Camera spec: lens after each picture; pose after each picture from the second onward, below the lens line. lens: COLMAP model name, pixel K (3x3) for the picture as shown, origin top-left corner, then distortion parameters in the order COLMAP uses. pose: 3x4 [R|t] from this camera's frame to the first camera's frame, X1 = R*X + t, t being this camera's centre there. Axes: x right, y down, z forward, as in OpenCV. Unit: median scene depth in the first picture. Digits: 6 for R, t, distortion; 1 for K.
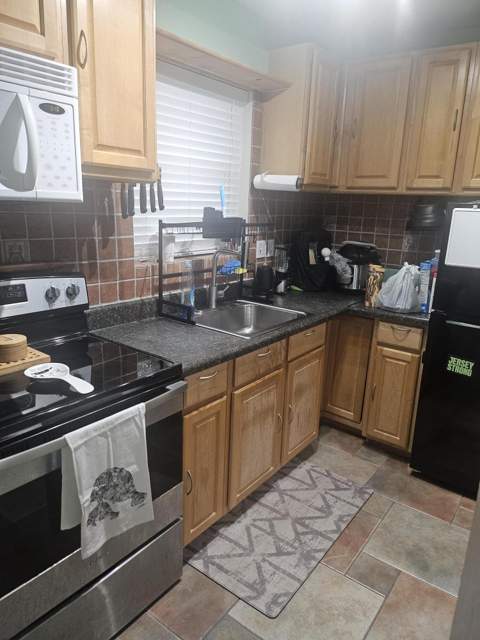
lens RADIAL K [[443.9, 0, 240.0], [0, 443.9, 320.0], [0, 0, 1]] dist [0.062280, -0.062629]
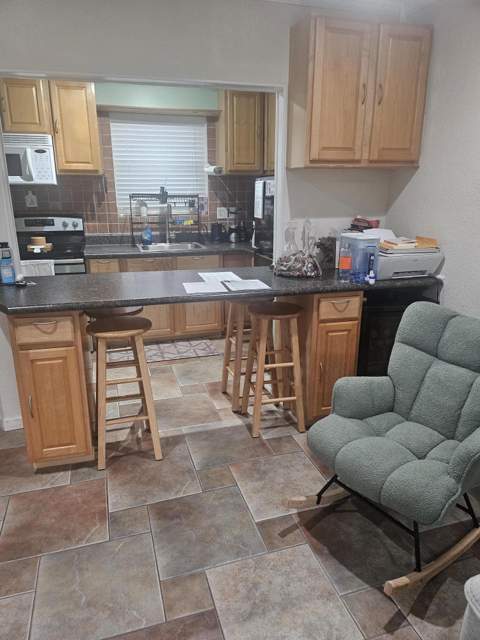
lens RADIAL K [[443.9, 0, 240.0], [0, 443.9, 320.0], [0, 0, 1]] dist [0.062280, -0.062629]
pose [[0.812295, 0.122670, -0.570200, 1.477604], [-0.115689, 0.992095, 0.048626, 0.187952], [0.571658, 0.026467, 0.820065, -0.359542]]
